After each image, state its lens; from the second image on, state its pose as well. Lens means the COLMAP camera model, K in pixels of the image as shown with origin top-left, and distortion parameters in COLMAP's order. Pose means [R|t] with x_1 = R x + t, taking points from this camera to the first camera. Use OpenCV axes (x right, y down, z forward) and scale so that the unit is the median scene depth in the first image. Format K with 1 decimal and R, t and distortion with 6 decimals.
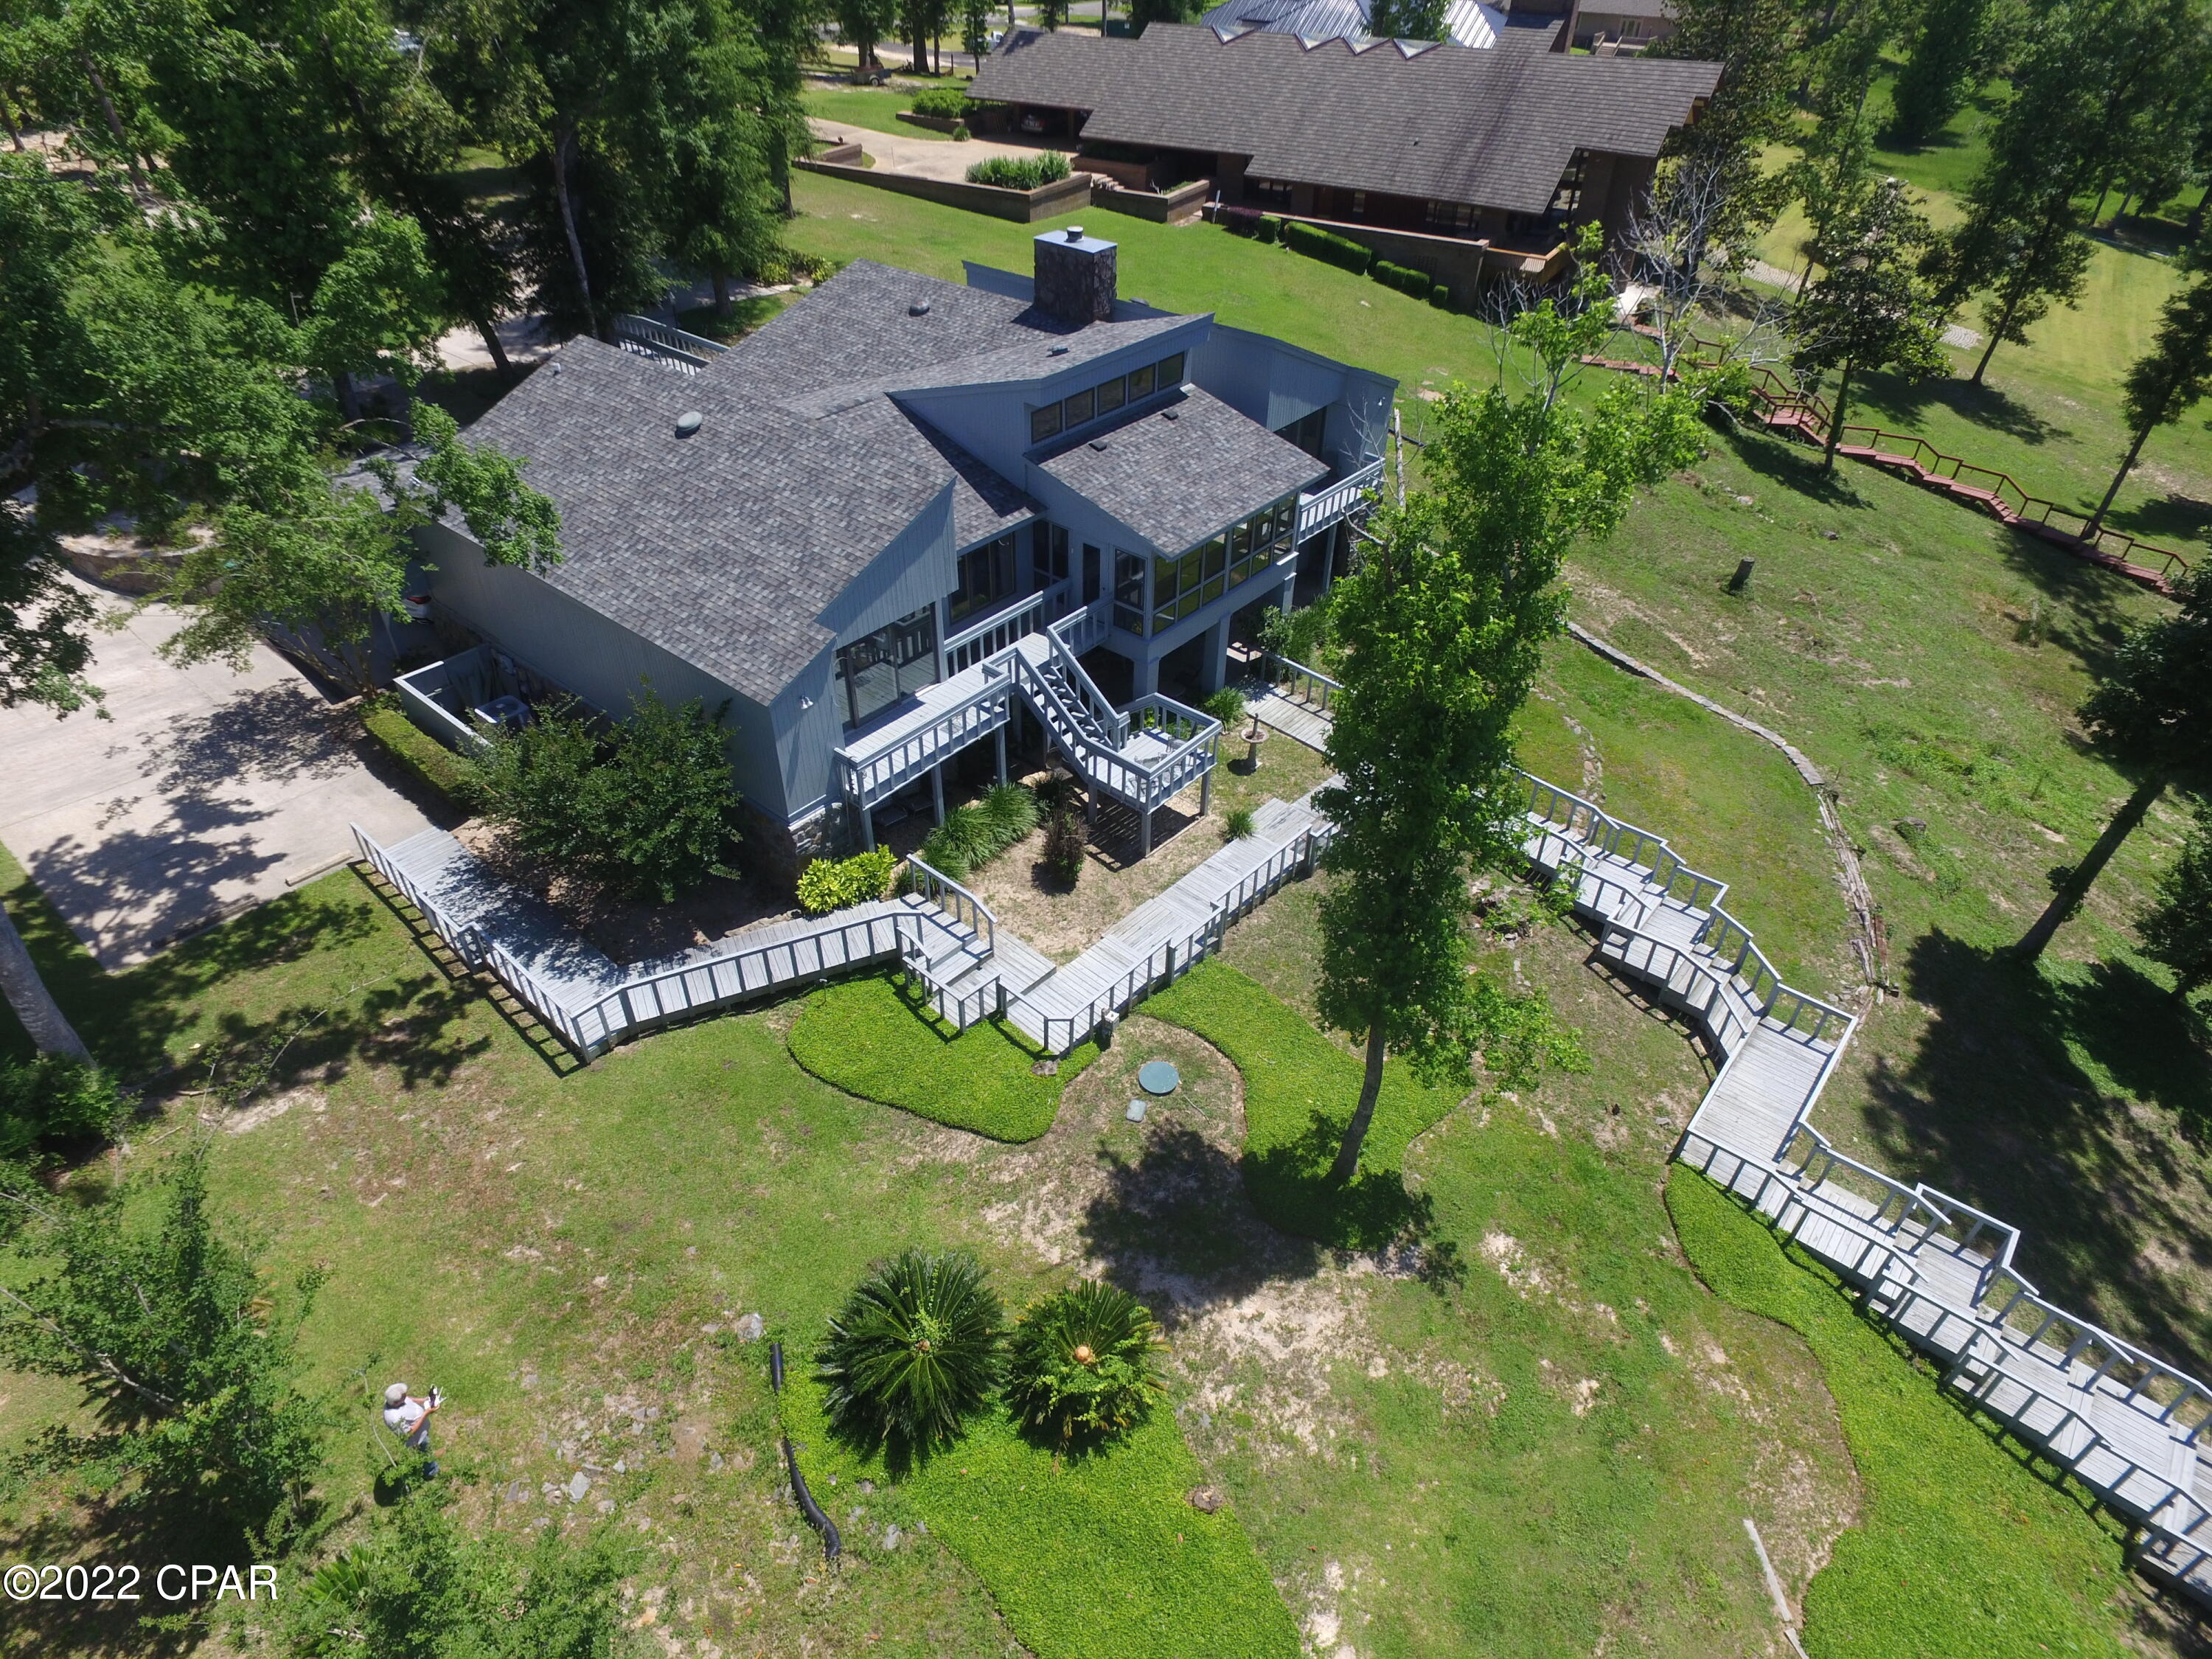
lens RADIAL K [[1269.4, 0, 1093.3], [0, 1269.4, 835.9], [0, 0, 1]] dist [-0.003971, 0.015429]
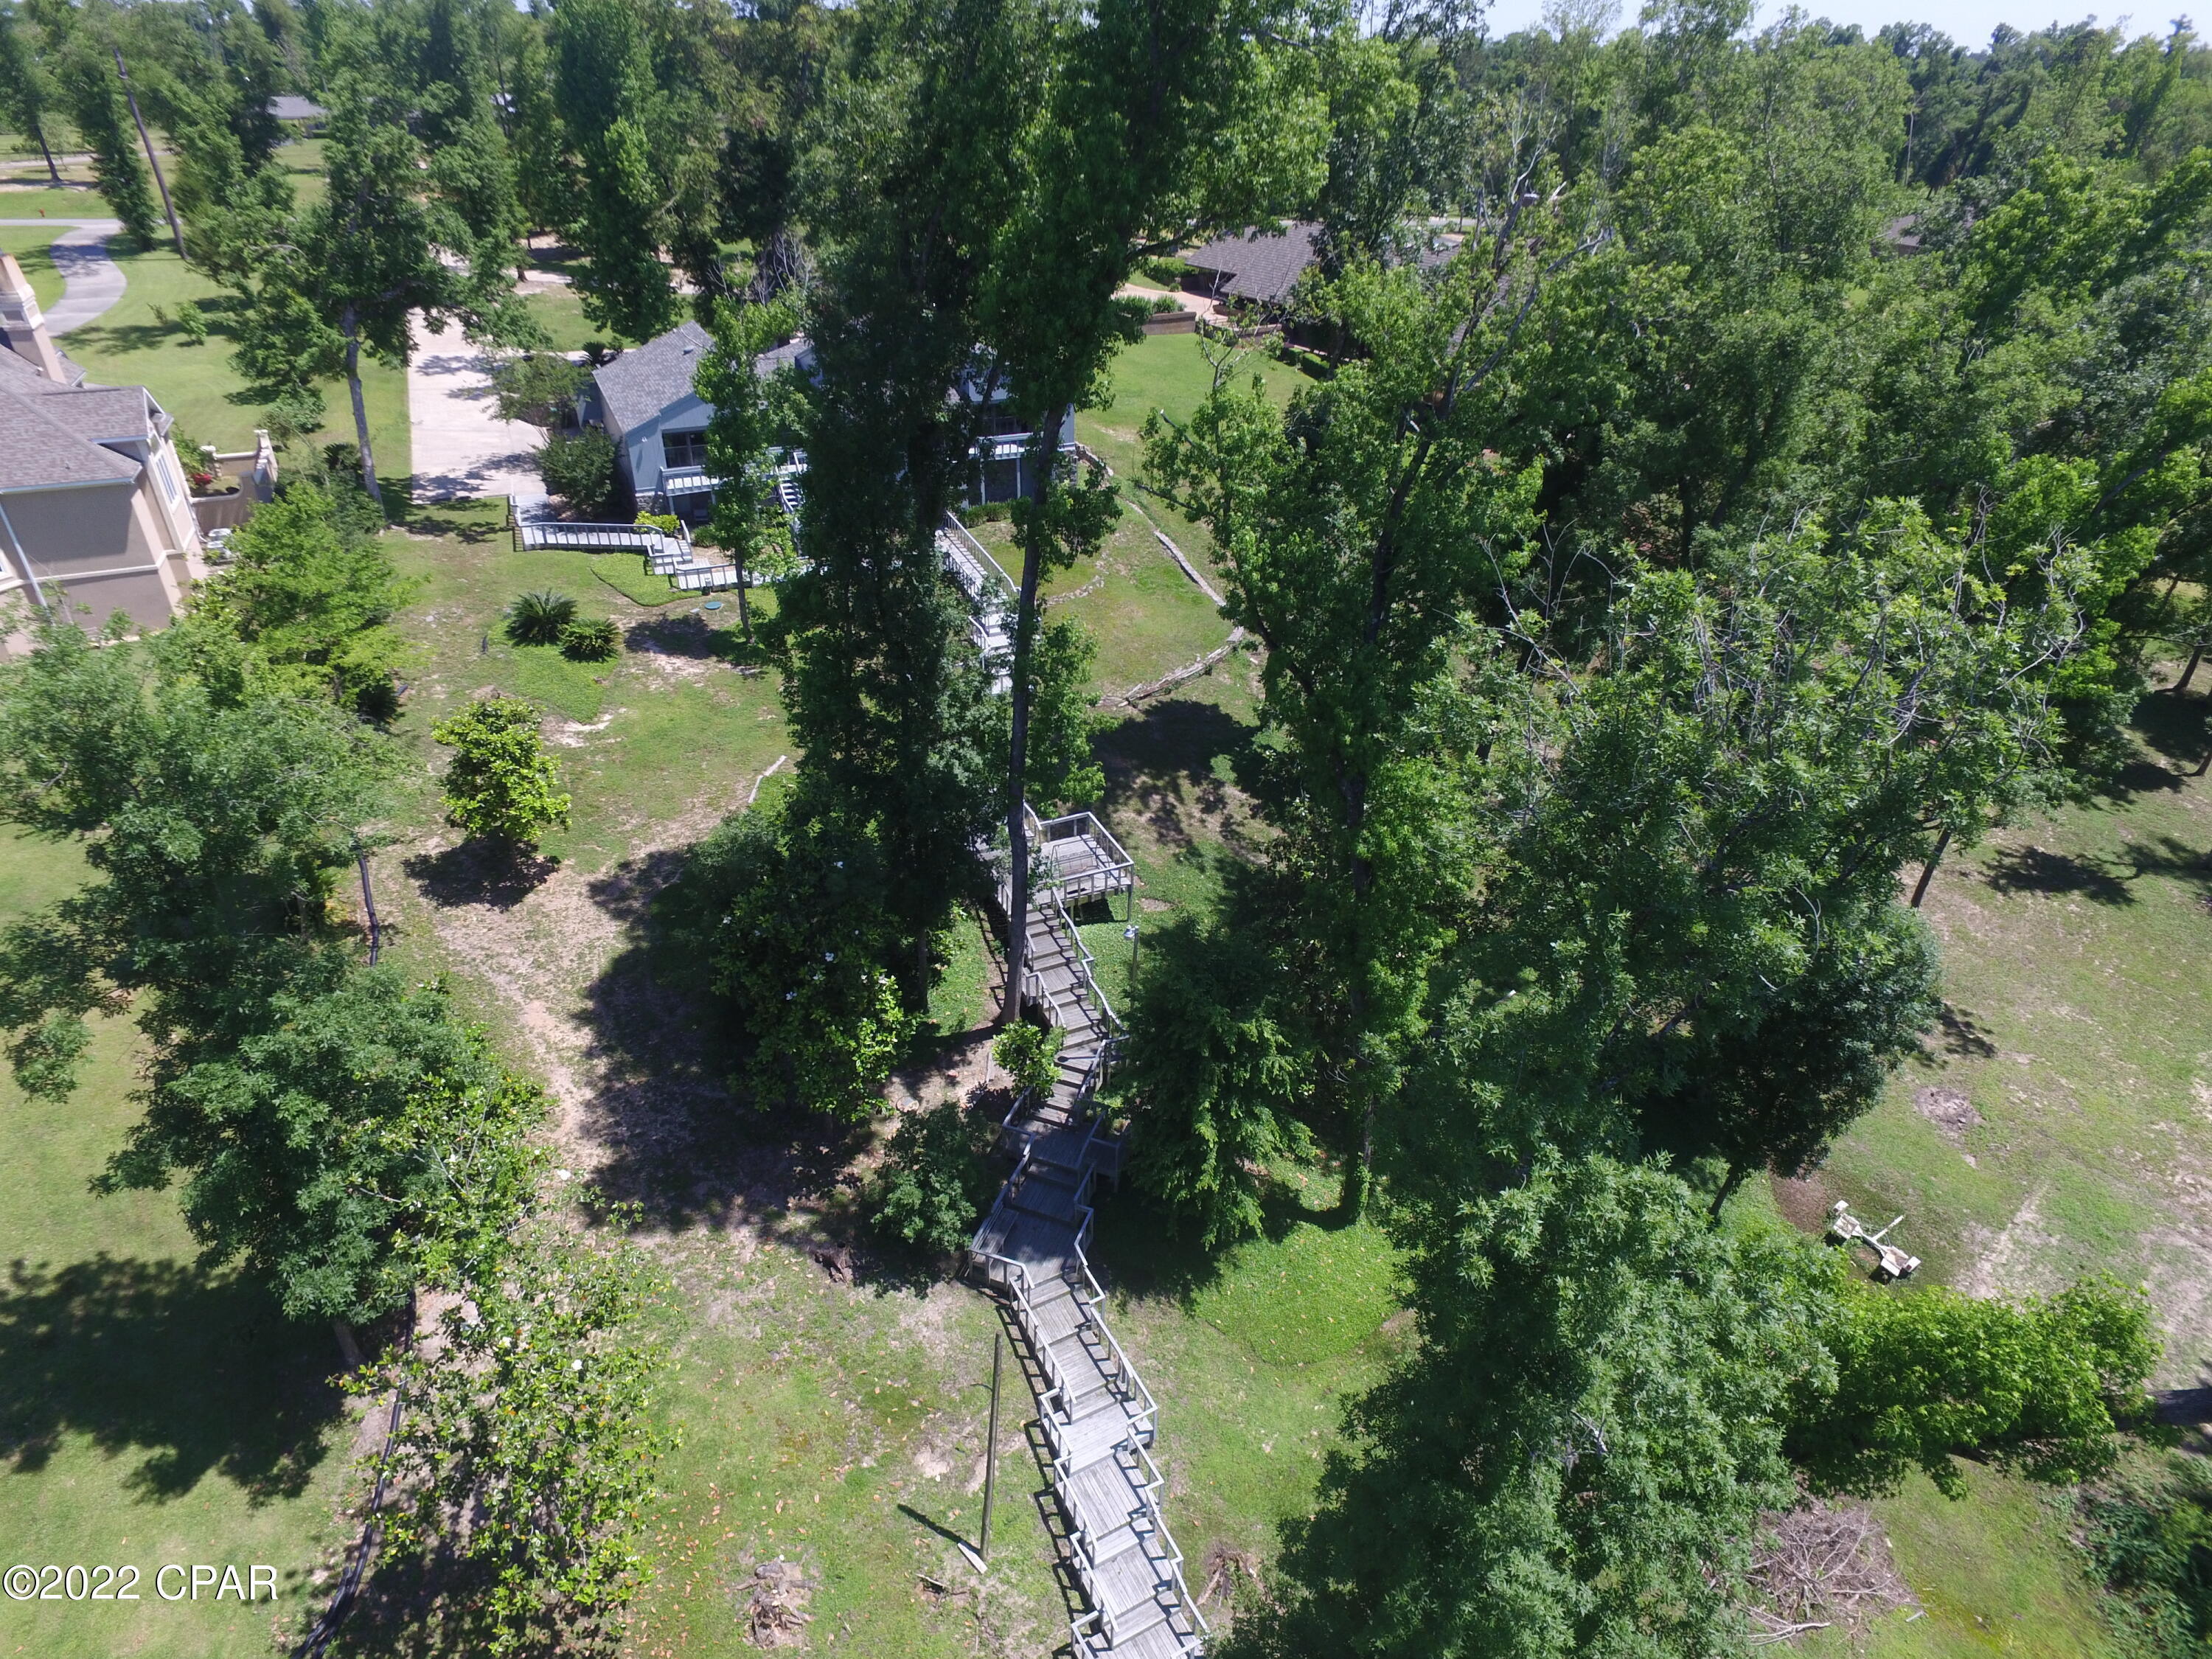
lens RADIAL K [[1297.9, 0, 1106.0], [0, 1297.9, 829.5], [0, 0, 1]] dist [0.004198, 0.002888]
pose [[0.905115, 0.228631, -0.358462, 1.443051], [-0.275280, 0.957663, -0.084273, 0.509477], [0.324019, 0.174954, 0.929733, -0.802846]]
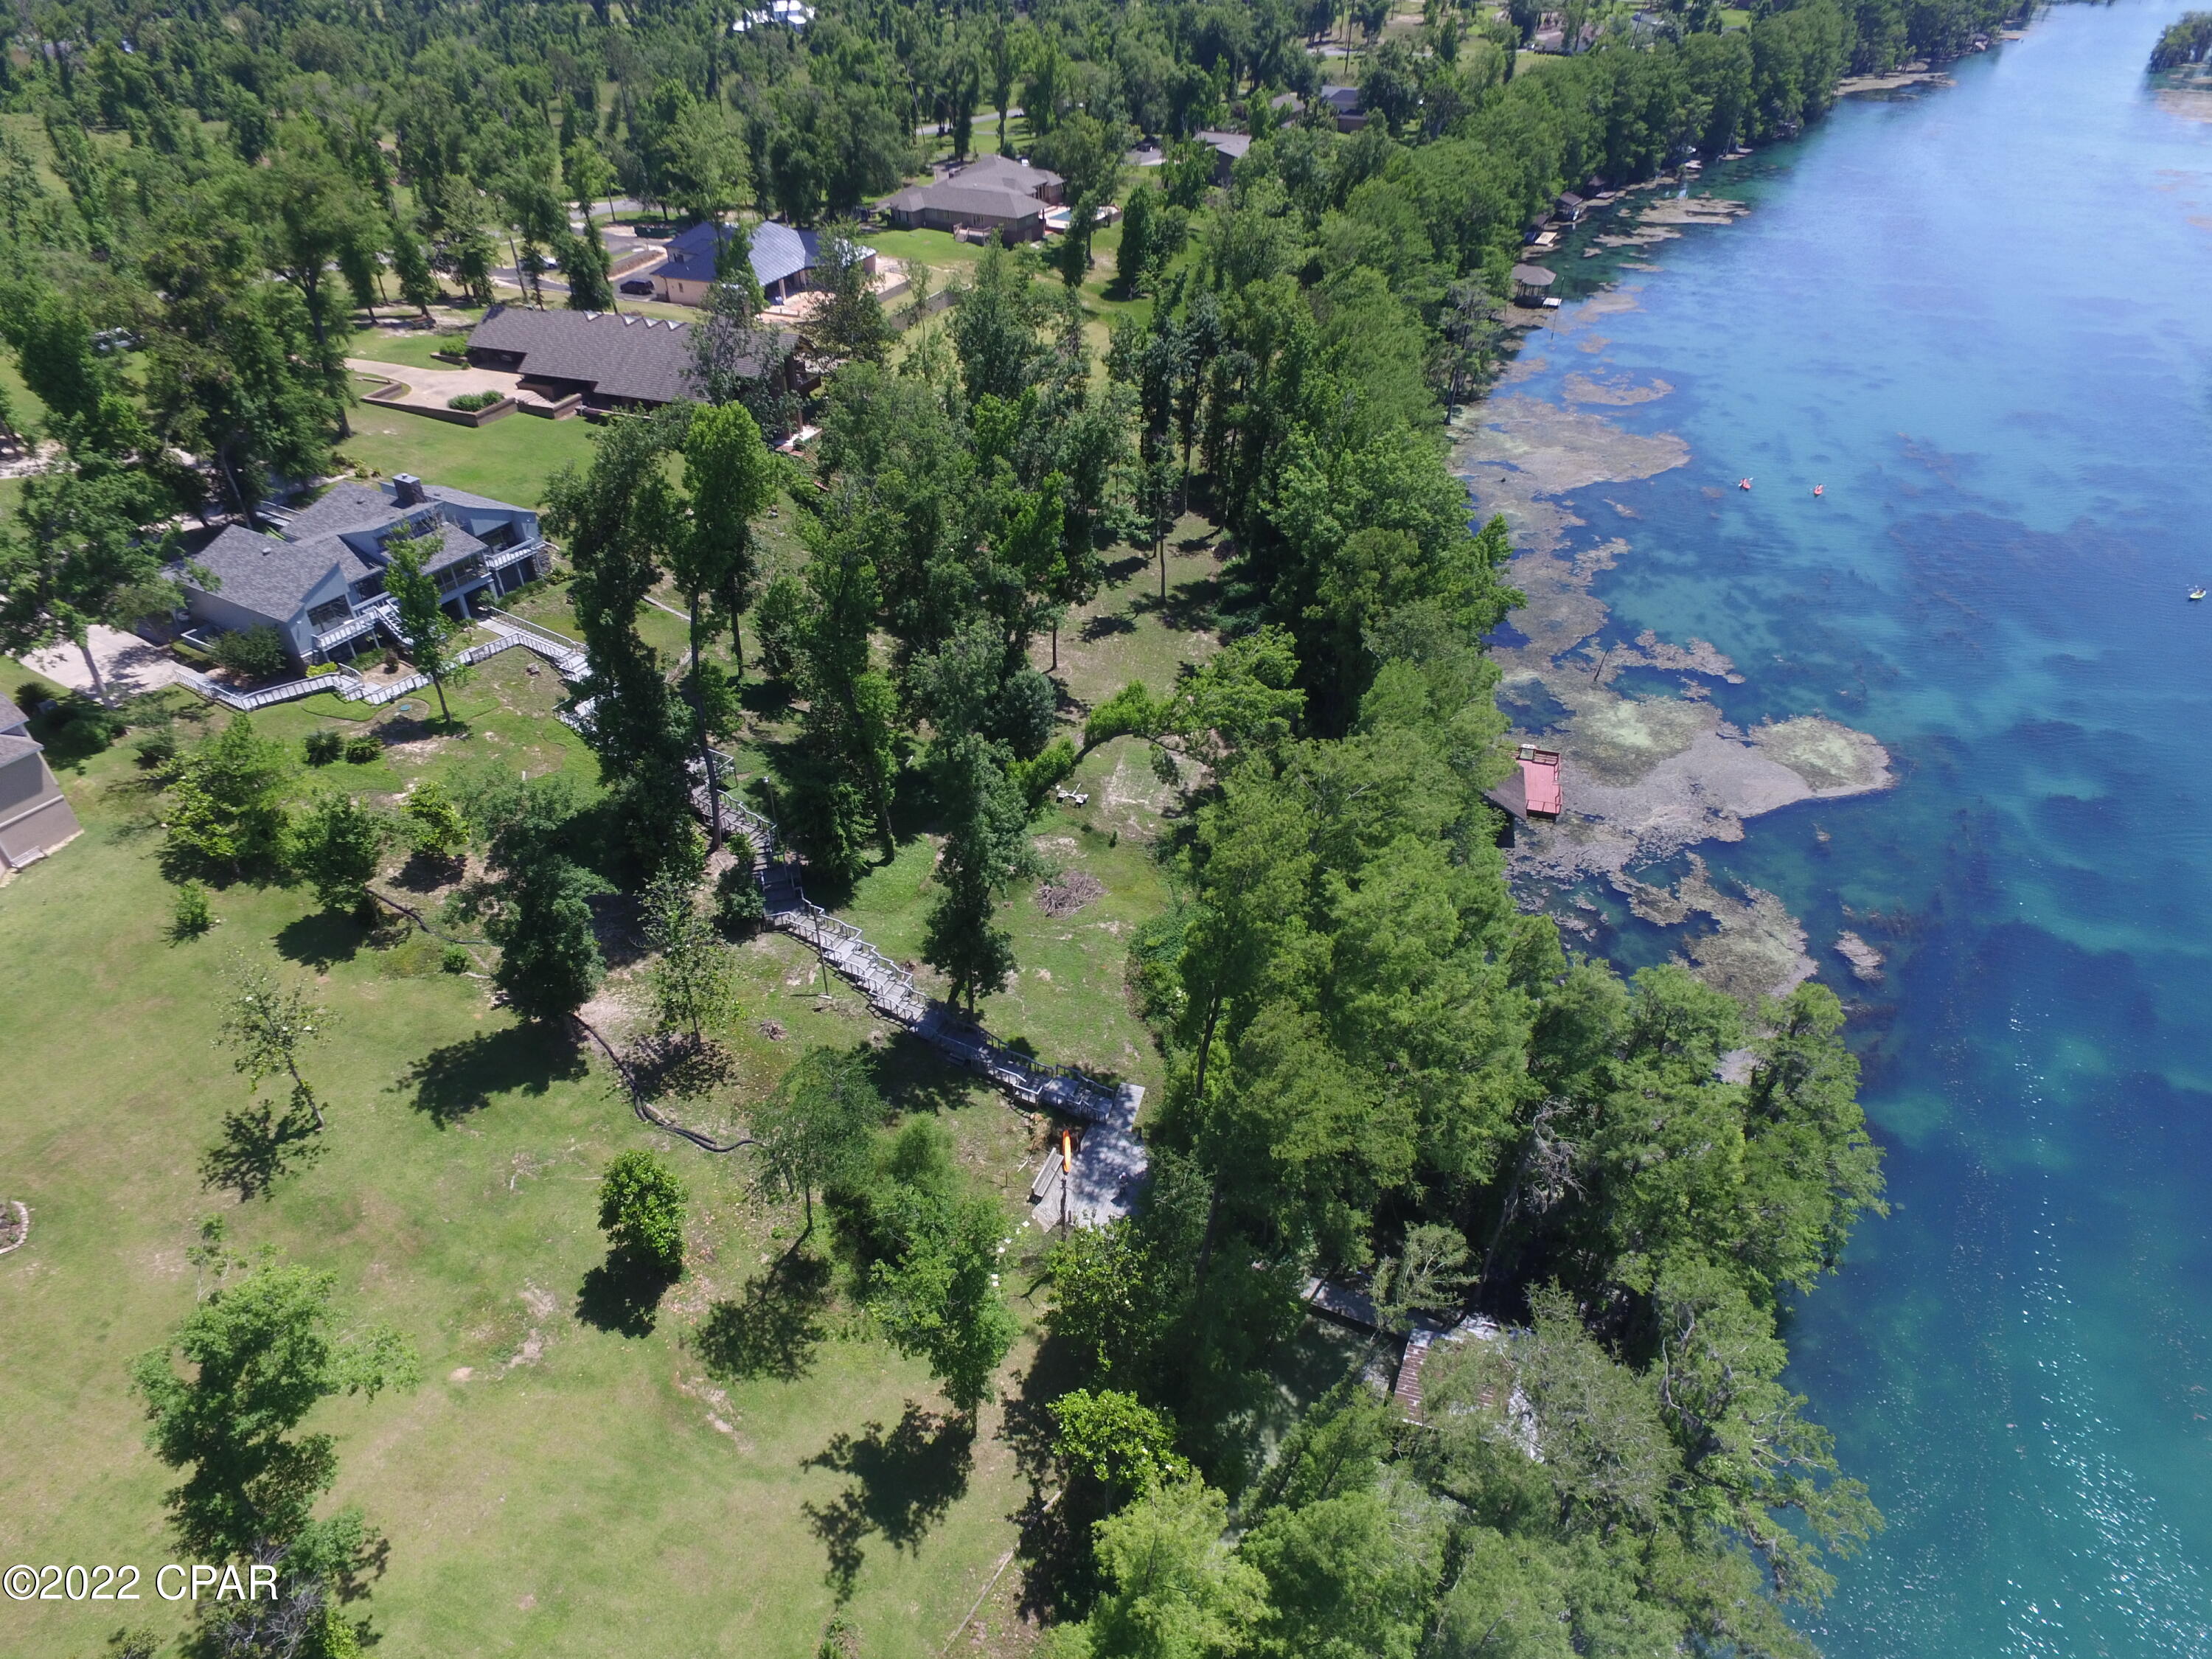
lens RADIAL K [[1286.0, 0, 1075.5], [0, 1286.0, 829.2], [0, 0, 1]] dist [-0.000203, -0.000064]
pose [[0.984674, -0.114613, 0.131454, 1.317979], [0.119173, 0.992497, -0.027337, 0.792418], [-0.127334, 0.042584, 0.990945, -2.746561]]
